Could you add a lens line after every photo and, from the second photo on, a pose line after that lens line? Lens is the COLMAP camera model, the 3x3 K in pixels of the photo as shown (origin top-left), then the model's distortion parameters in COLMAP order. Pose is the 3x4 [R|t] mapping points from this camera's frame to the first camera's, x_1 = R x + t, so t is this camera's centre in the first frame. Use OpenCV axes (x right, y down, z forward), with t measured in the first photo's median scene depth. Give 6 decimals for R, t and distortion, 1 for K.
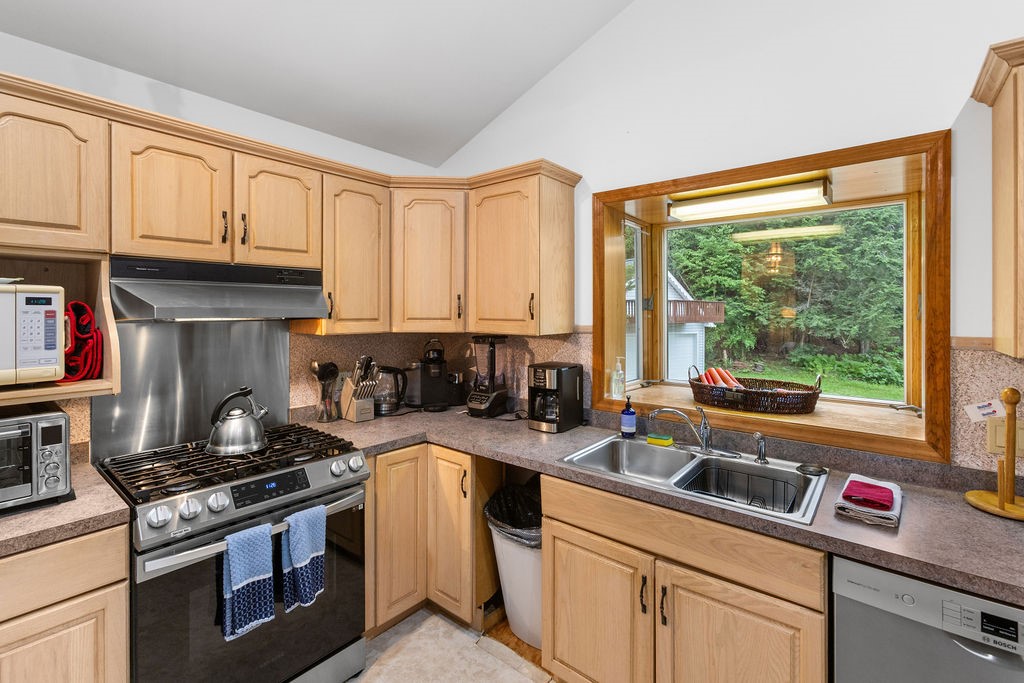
lens RADIAL K [[464.4, 0, 499.5], [0, 464.4, 314.8], [0, 0, 1]] dist [-0.003153, -0.000267]
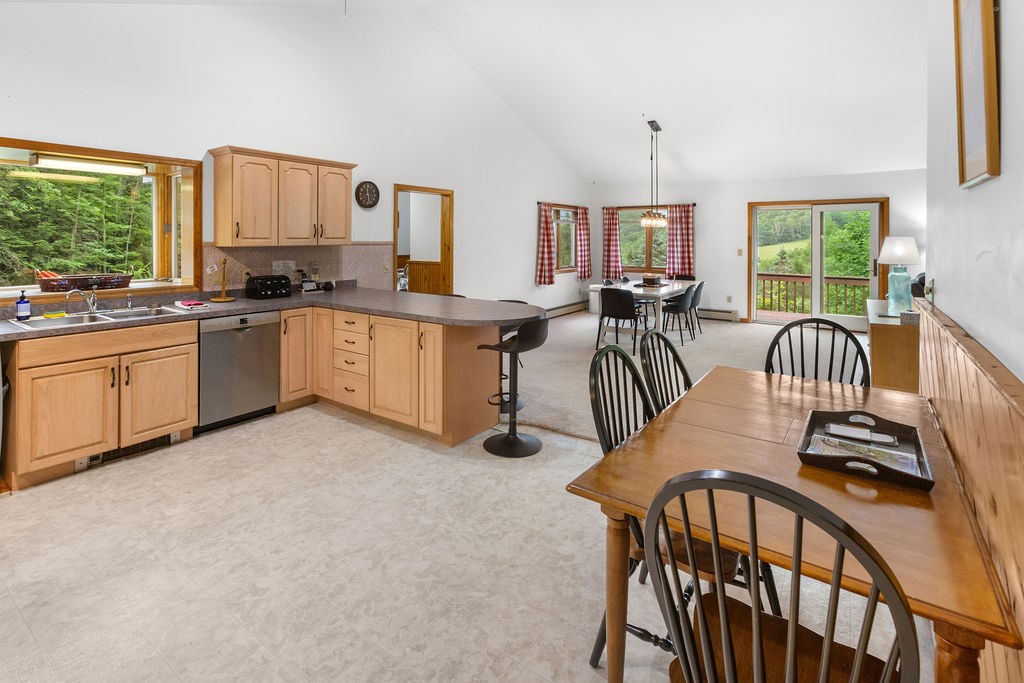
lens RADIAL K [[485.2, 0, 497.2], [0, 485.2, 243.0], [0, 0, 1]] dist [-0.022952, 0.020160]
pose [[-0.068752, -0.005199, 0.997620, -1.297687], [0.005874, 0.999967, 0.005616, 0.034140], [-0.997616, 0.006246, -0.068720, -0.325441]]
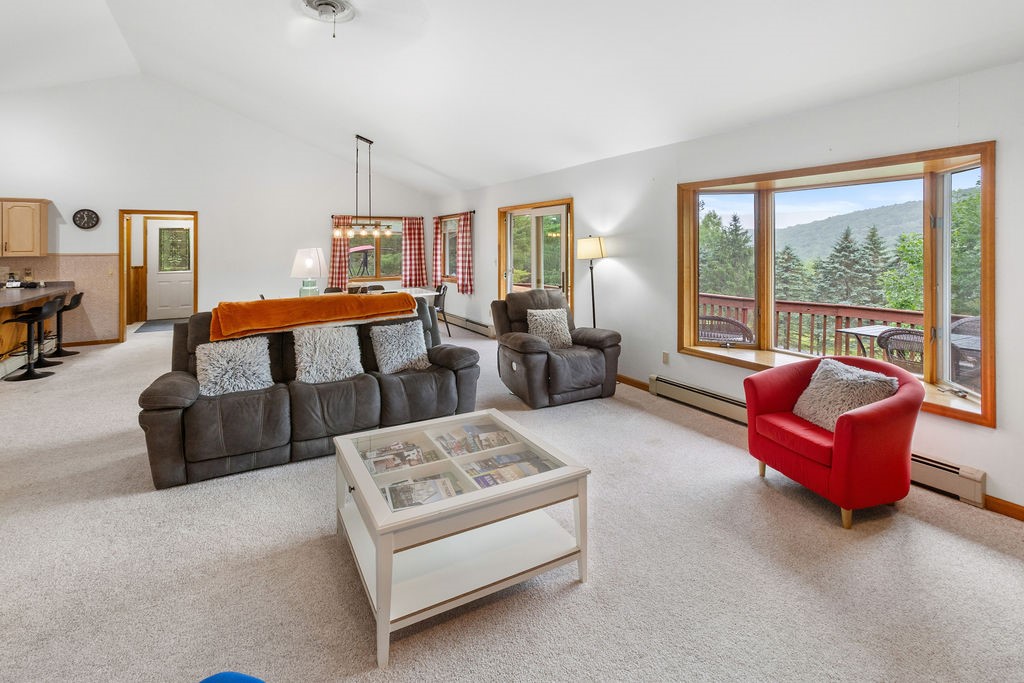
lens RADIAL K [[487.1, 0, 513.4], [0, 487.1, 252.0], [0, 0, 1]] dist [-0.000961, -0.000070]
pose [[0.341091, -0.009593, 0.939981, -0.931210], [0.012354, 0.999907, 0.005721, 0.045289], [-0.939949, 0.009662, 0.341178, -3.890750]]
